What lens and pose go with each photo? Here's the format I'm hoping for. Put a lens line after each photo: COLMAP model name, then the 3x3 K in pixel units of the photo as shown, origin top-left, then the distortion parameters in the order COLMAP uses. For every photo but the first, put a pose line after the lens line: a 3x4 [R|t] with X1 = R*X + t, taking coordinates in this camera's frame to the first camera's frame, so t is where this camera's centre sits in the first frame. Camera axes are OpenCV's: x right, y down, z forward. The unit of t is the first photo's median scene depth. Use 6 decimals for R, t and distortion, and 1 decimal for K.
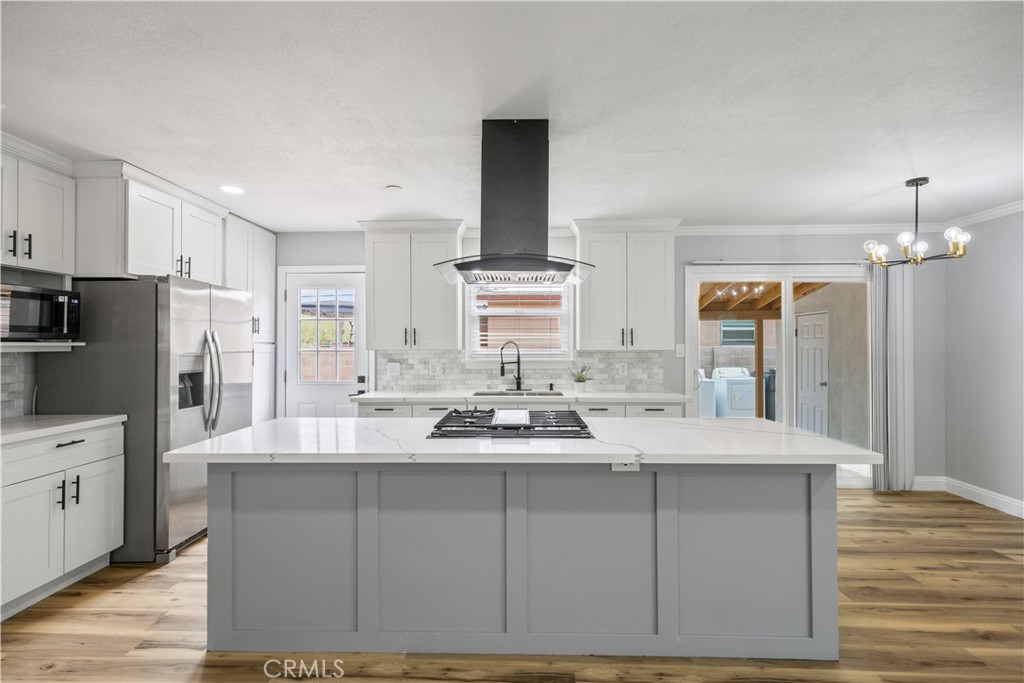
lens RADIAL K [[485.8, 0, 512.0], [0, 485.8, 341.5], [0, 0, 1]] dist [0.000176, -0.000253]
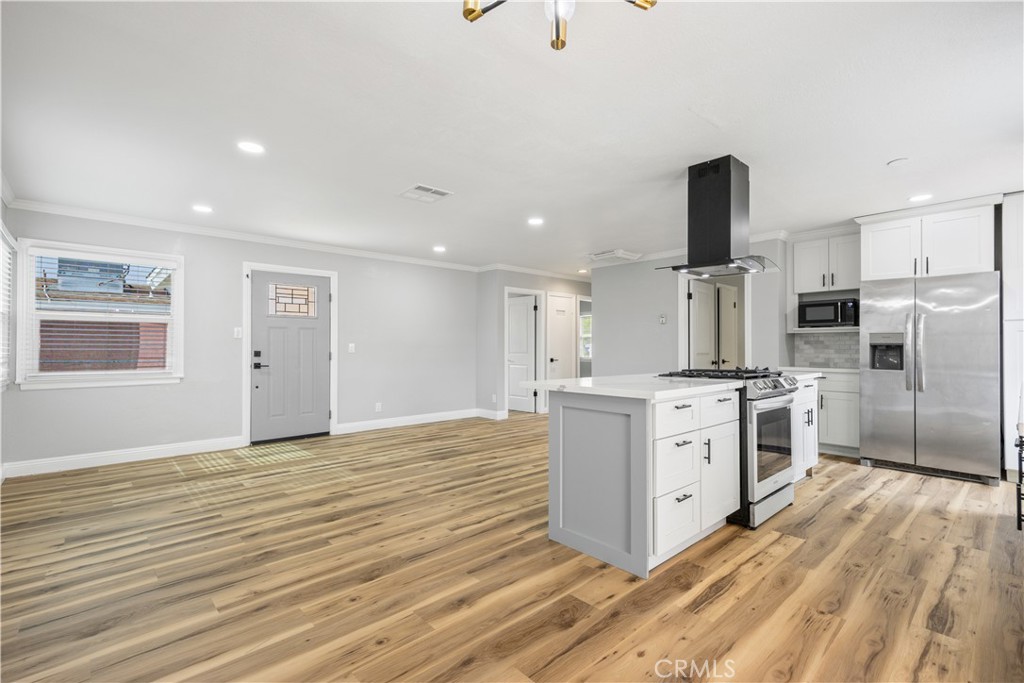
lens RADIAL K [[449.0, 0, 512.0], [0, 449.0, 341.5], [0, 0, 1]] dist [0.012184, -0.000115]
pose [[-0.716022, -0.004557, -0.698063, 1.134427], [0.006256, 0.999897, -0.012945, 0.069472], [0.698050, -0.013636, -0.715919, 1.274463]]
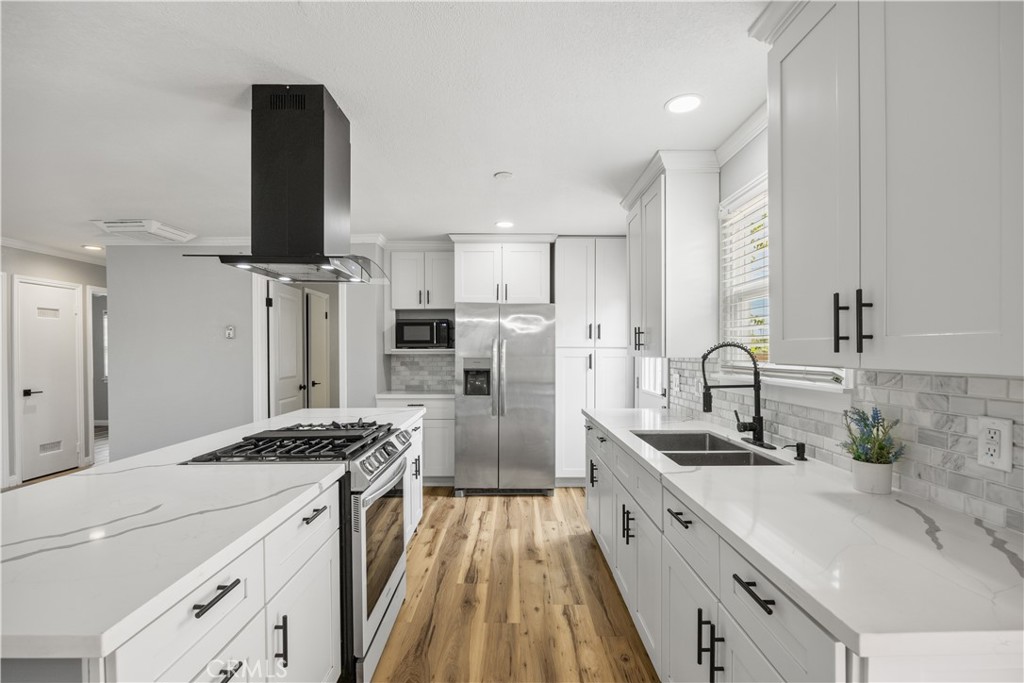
lens RADIAL K [[465.5, 0, 512.8], [0, 465.5, 351.6], [0, 0, 1]] dist [-0.010684, -0.000052]
pose [[0.045942, 0.007820, -0.998914, 0.723208], [0.011438, 0.999900, 0.008354, 0.002018], [0.998879, -0.011810, 0.045848, 1.122247]]
